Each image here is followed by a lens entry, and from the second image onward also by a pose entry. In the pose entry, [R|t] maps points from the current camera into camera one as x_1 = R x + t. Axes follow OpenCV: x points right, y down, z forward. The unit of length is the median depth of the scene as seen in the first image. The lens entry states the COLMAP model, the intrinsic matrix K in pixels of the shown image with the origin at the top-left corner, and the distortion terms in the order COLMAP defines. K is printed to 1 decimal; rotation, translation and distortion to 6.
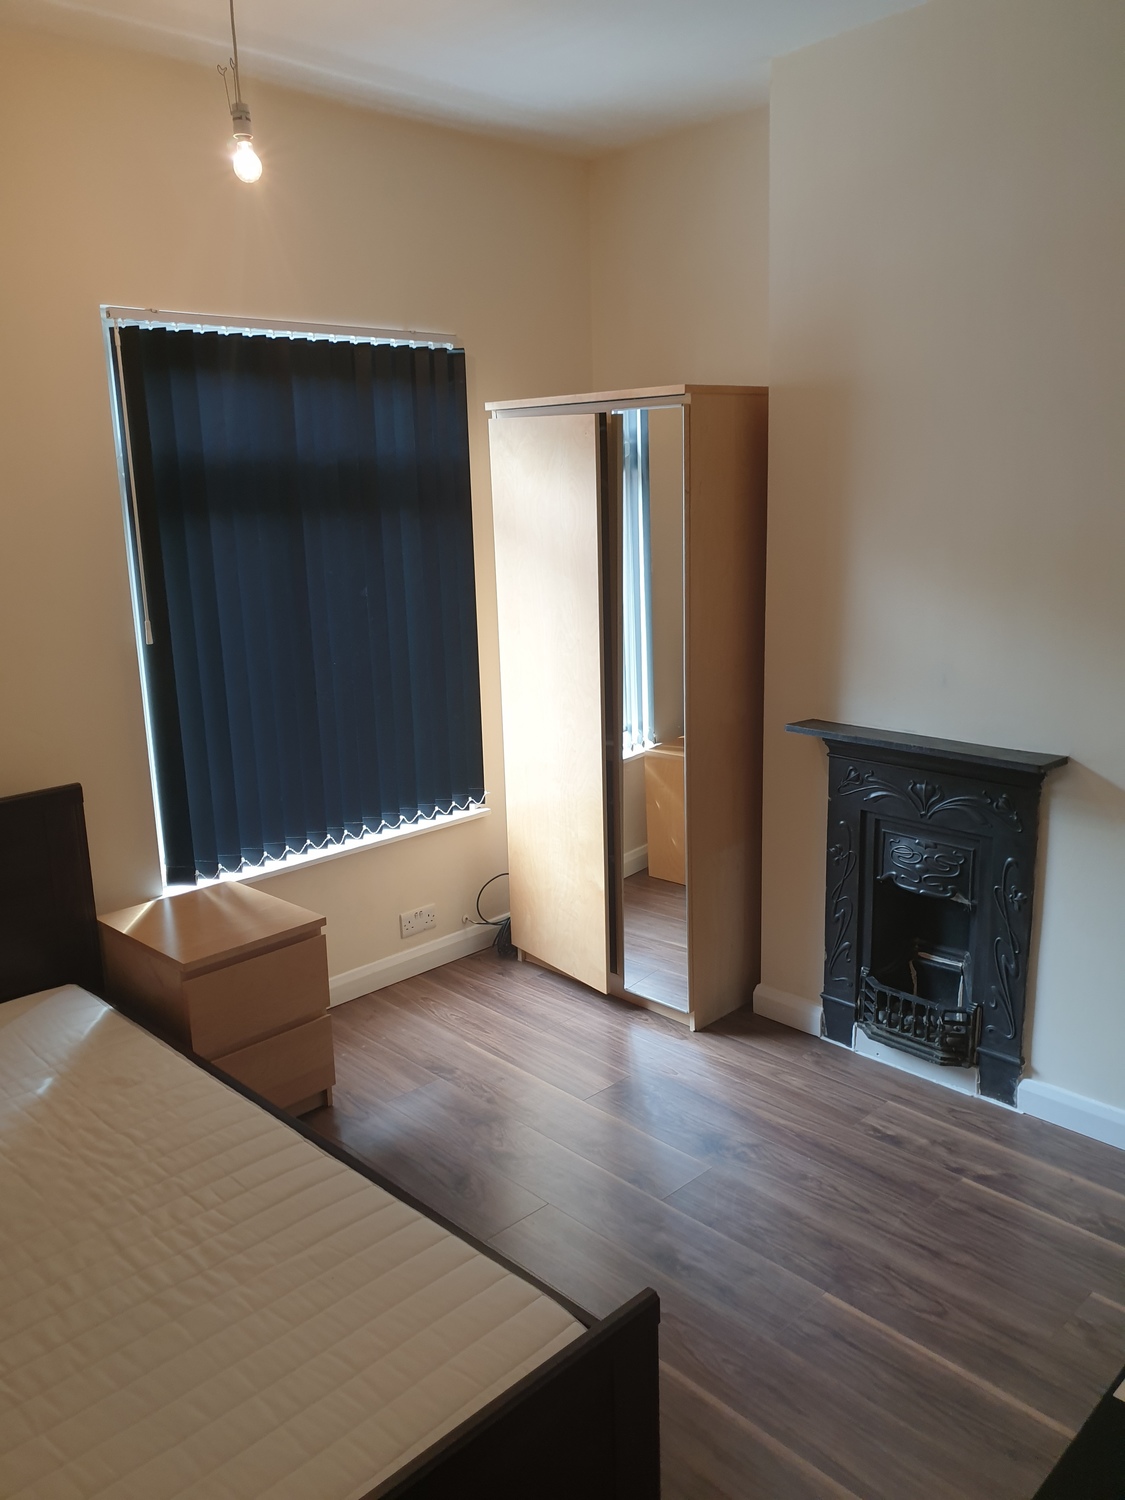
lens RADIAL K [[1166.8, 0, 564.9], [0, 1166.8, 743.9], [0, 0, 1]] dist [0.004190, -0.012223]
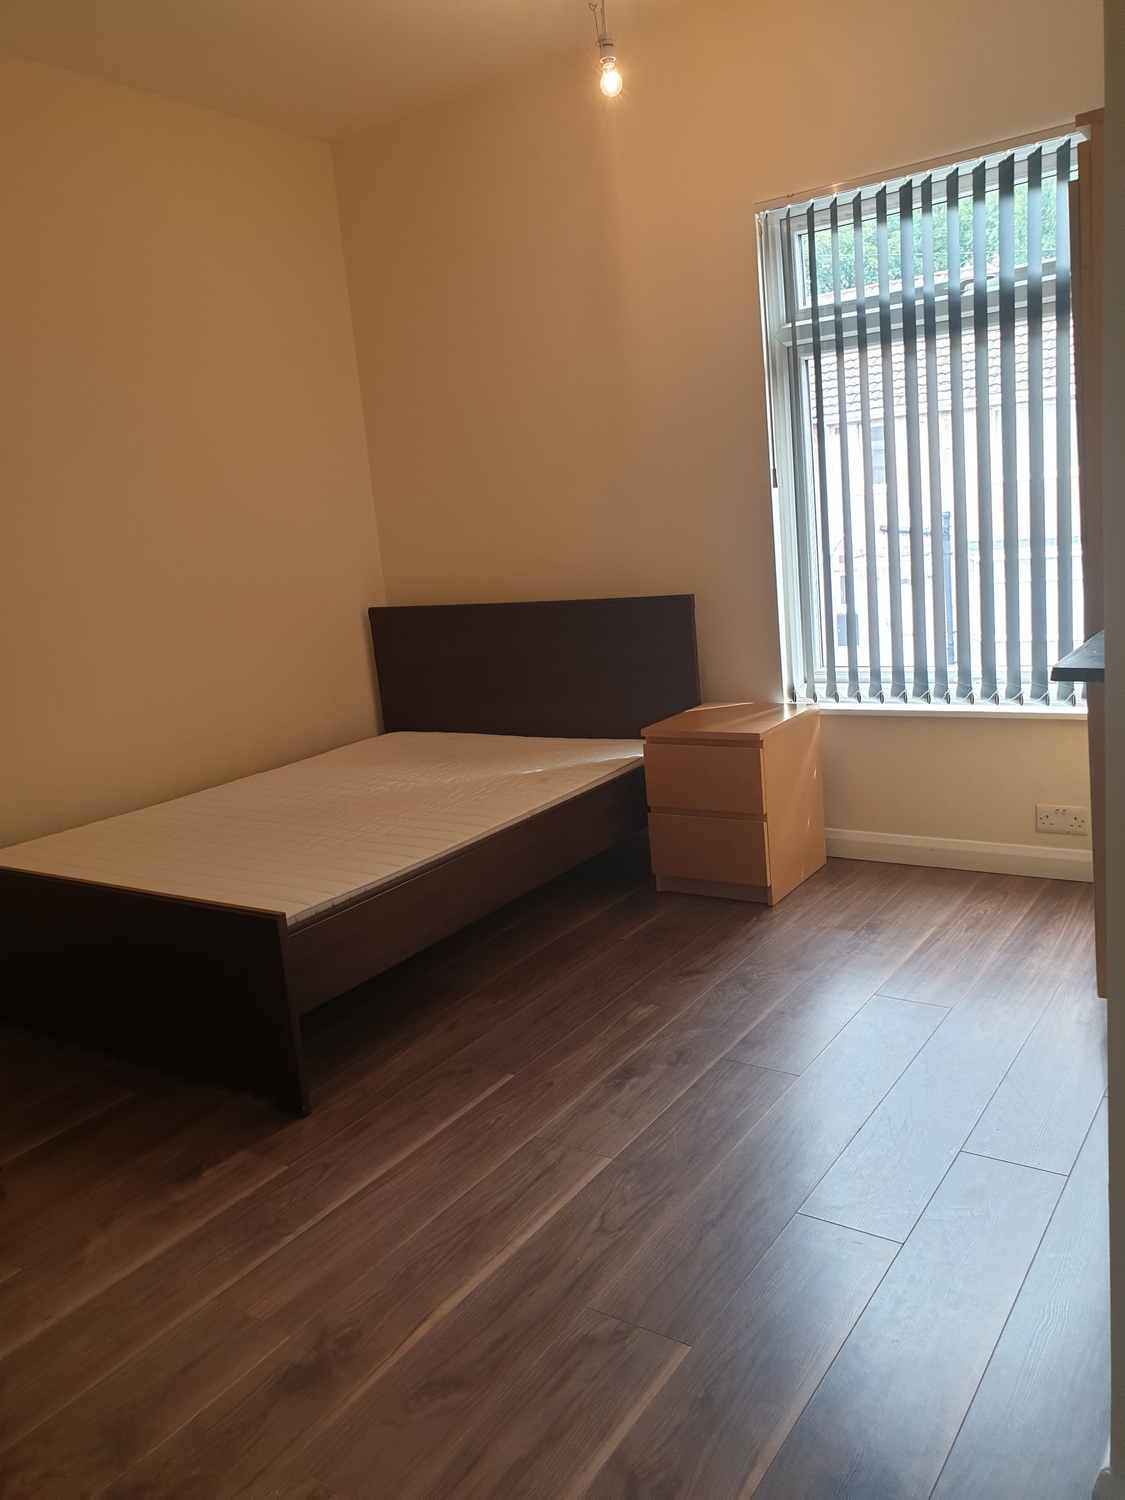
lens RADIAL K [[1166.8, 0, 569.9], [0, 1166.8, 752.1], [0, 0, 1]] dist [0.004190, -0.012223]
pose [[0.221361, 0.214751, -0.951252, 0.835867], [-0.131571, 0.973110, 0.189068, -0.022583], [0.966275, 0.083305, 0.243664, 0.562345]]
